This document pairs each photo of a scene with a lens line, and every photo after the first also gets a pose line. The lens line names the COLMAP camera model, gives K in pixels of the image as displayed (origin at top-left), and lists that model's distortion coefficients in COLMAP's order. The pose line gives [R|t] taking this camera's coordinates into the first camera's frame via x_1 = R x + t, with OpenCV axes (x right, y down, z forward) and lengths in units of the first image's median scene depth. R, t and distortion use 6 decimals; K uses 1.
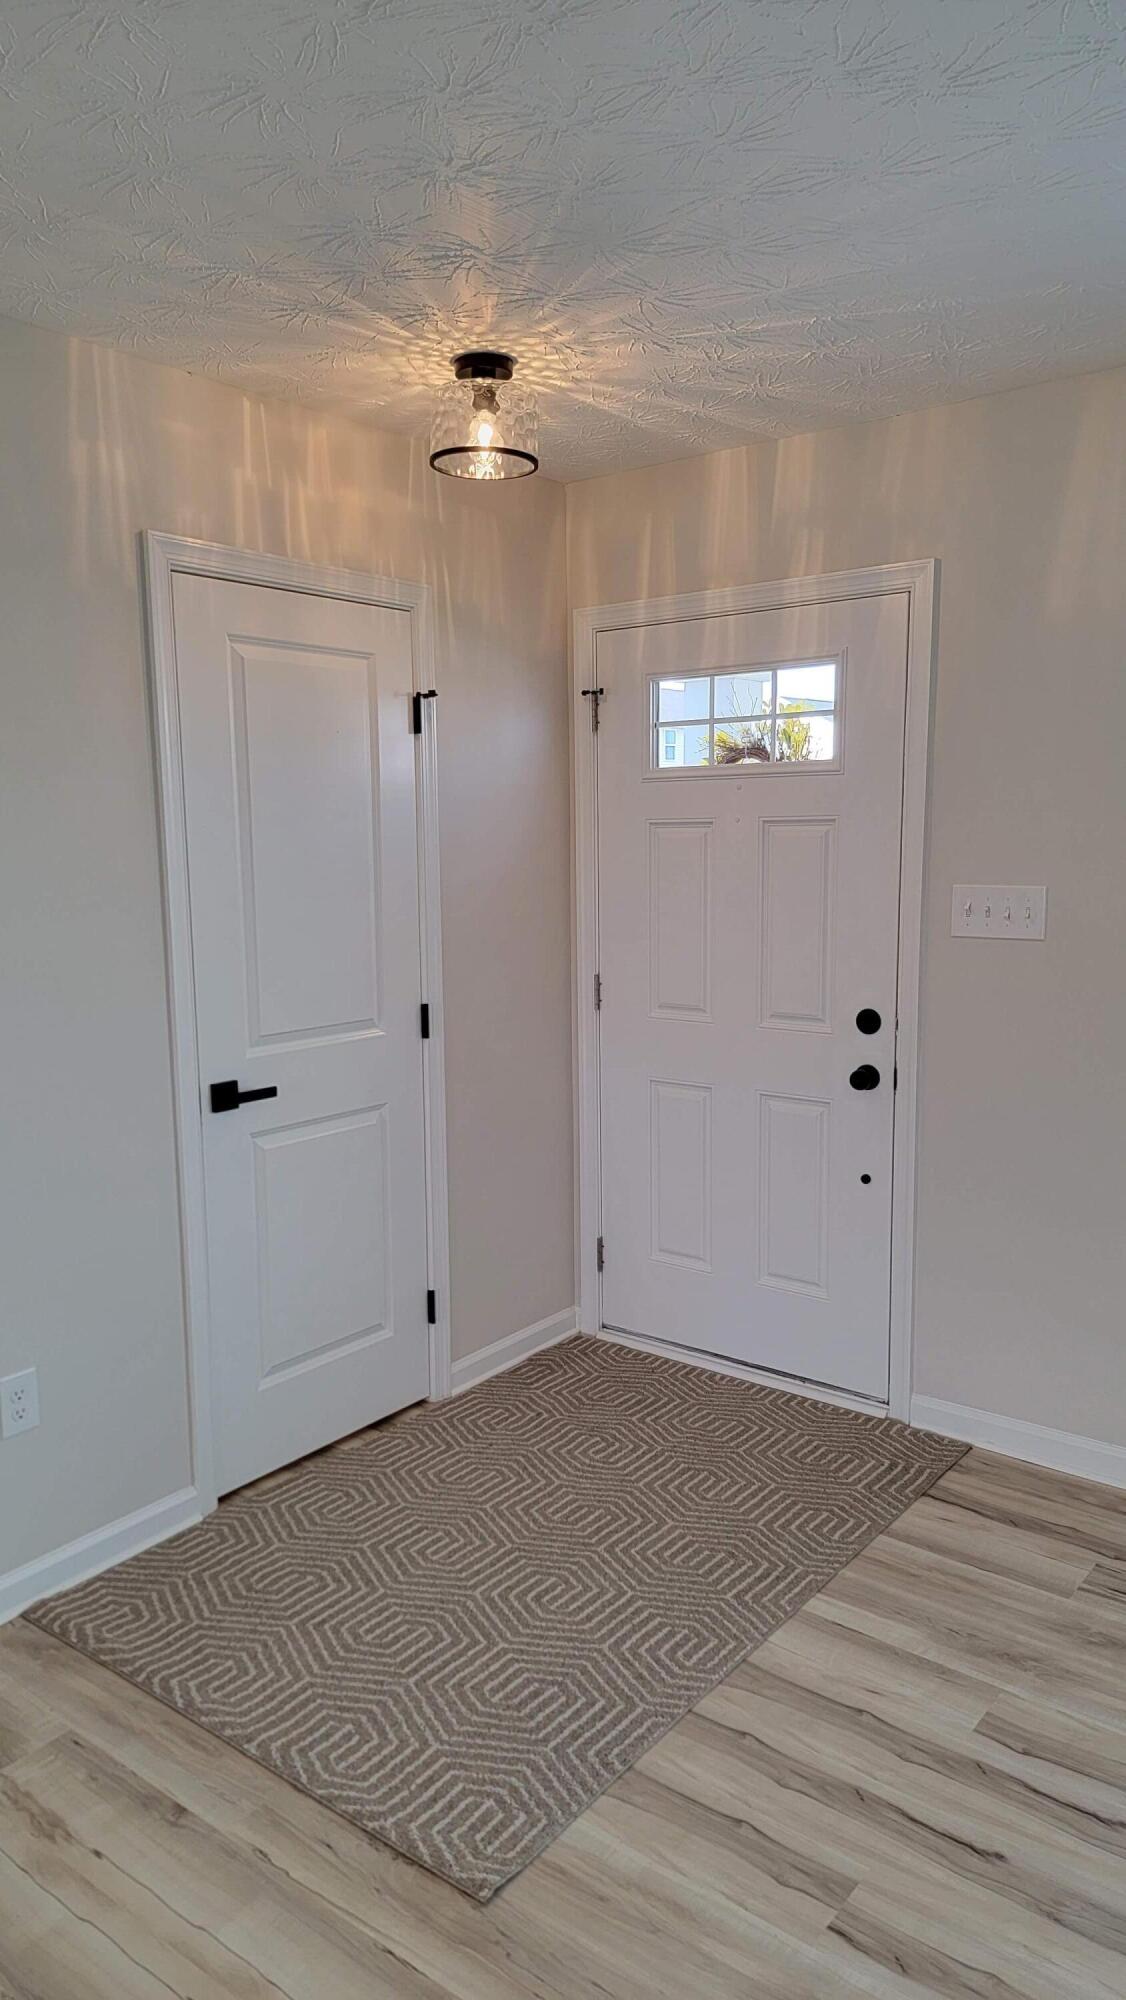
lens RADIAL K [[1365.1, 0, 512.8], [0, 1365.1, 1045.0], [0, 0, 1]] dist [0.062929, -0.000029]
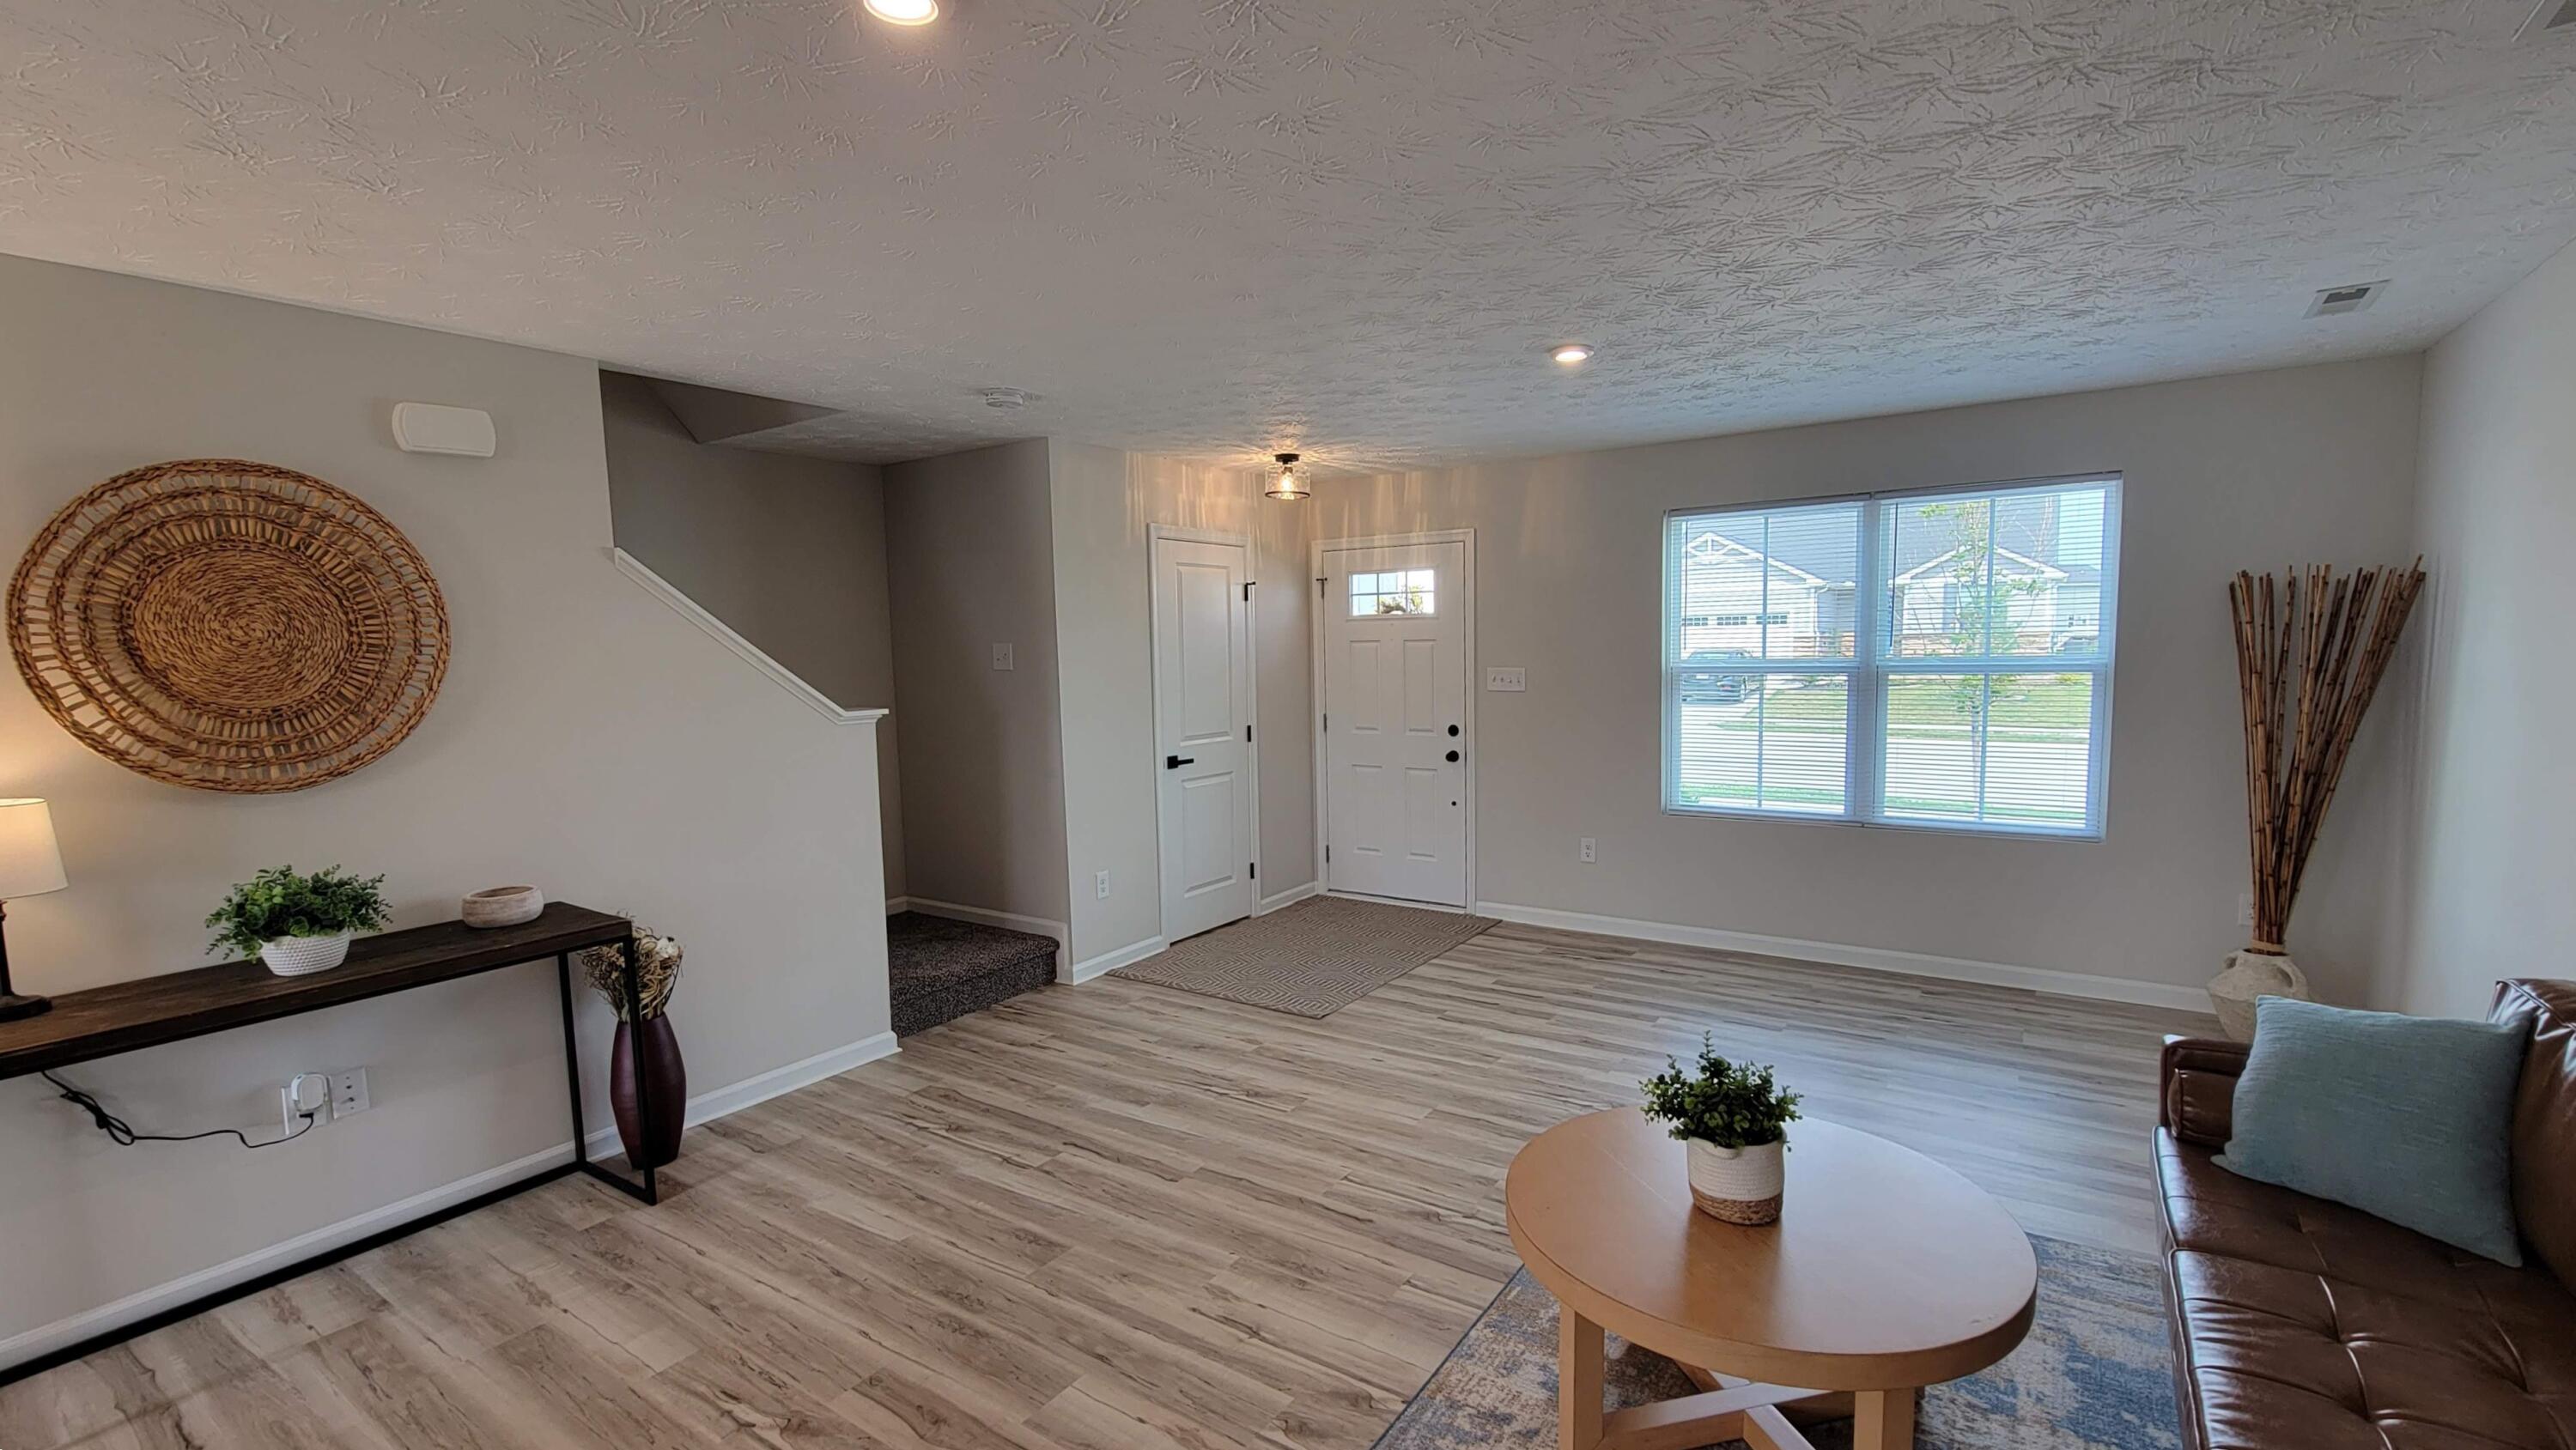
lens RADIAL K [[1077.4, 0, 1285.3], [0, 1077.4, 740.5], [0, 0, 1]] dist [0.000523, 0.000160]
pose [[0.996547, -0.011037, 0.082296, -0.152566], [0.016501, 0.997682, -0.066015, 0.109581], [-0.081376, 0.067145, 0.994419, -0.701551]]
